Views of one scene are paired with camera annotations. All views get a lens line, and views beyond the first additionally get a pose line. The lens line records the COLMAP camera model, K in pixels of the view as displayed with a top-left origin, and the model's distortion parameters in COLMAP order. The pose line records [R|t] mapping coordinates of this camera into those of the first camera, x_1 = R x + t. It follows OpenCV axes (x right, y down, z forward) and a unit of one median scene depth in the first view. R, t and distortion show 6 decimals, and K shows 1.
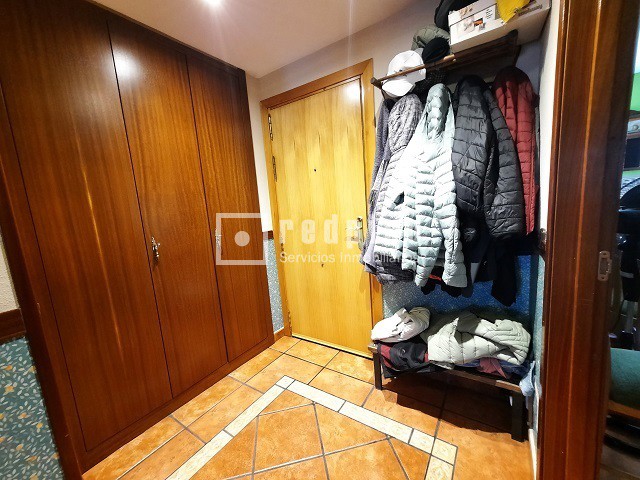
lens RADIAL K [[254.1, 0, 329.5], [0, 254.1, 236.2], [0, 0, 1]] dist [0.006995, 0.000146]
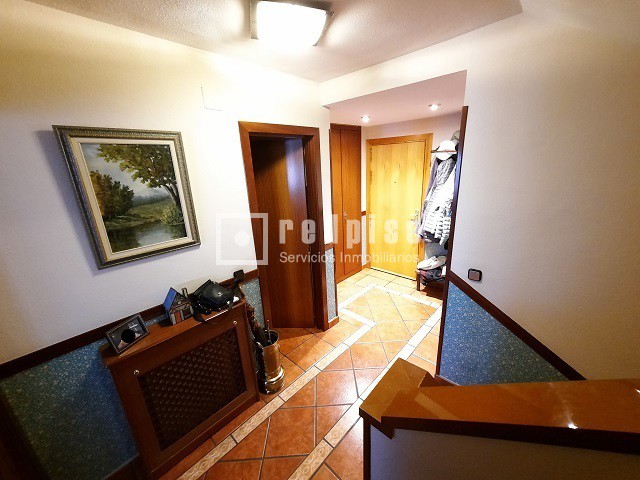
lens RADIAL K [[254.1, 0, 329.5], [0, 254.1, 236.2], [0, 0, 1]] dist [0.006995, 0.000146]
pose [[0.985617, 0.075894, -0.150997, -0.258894], [-0.050355, 0.984791, 0.166289, -0.181544], [0.161320, -0.156294, 0.974448, -1.162042]]
